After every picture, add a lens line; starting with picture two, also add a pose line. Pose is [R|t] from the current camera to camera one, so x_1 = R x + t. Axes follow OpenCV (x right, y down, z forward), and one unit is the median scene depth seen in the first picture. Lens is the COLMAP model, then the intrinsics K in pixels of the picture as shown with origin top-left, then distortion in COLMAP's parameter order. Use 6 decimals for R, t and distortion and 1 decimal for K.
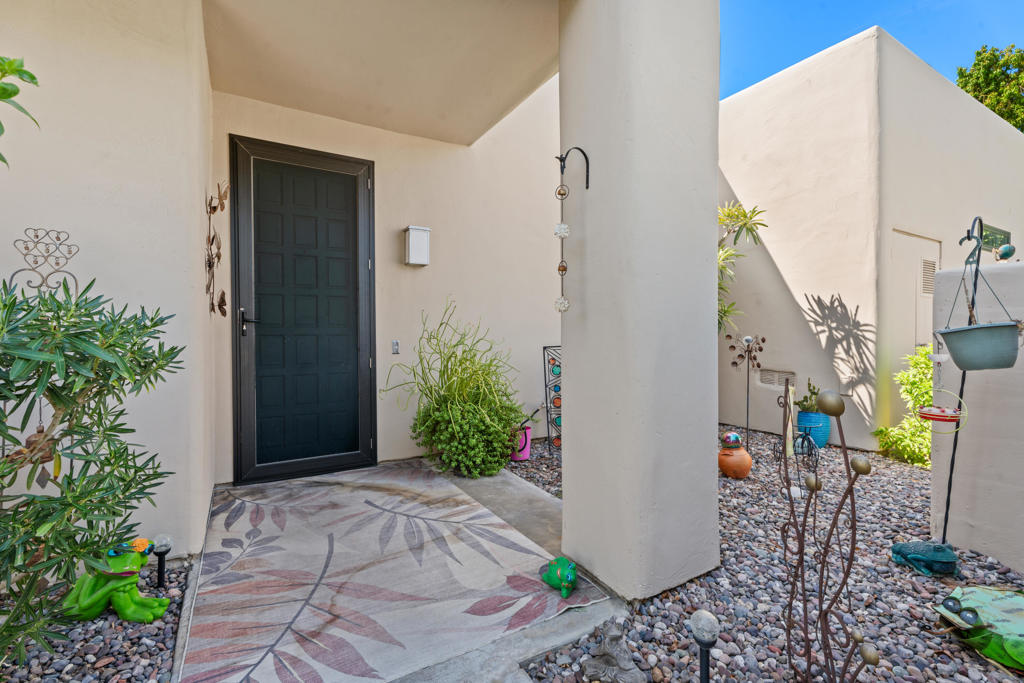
lens RADIAL K [[454.0, 0, 512.0], [0, 454.0, 341.5], [0, 0, 1]] dist [0.003500, 0.000456]
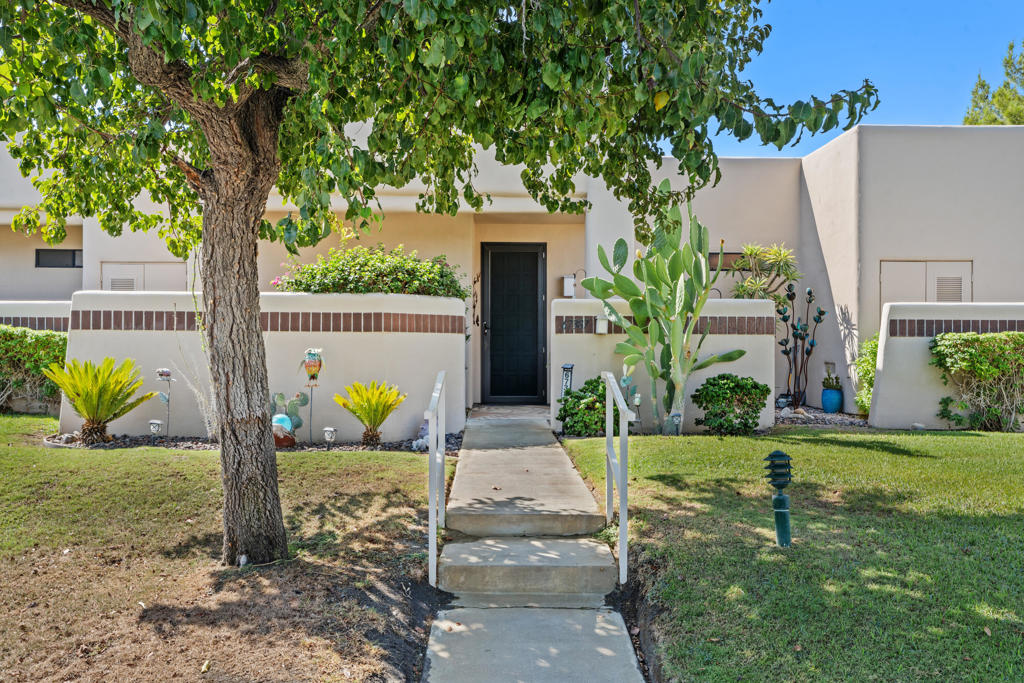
lens RADIAL K [[804.1, 0, 512.0], [0, 804.1, 341.5], [0, 0, 1]] dist [0.004158, 0.001612]
pose [[0.878770, 0.013043, -0.477067, 1.248516], [-0.009738, 0.999908, 0.009400, -0.020054], [0.477146, -0.003615, 0.878817, -2.135607]]
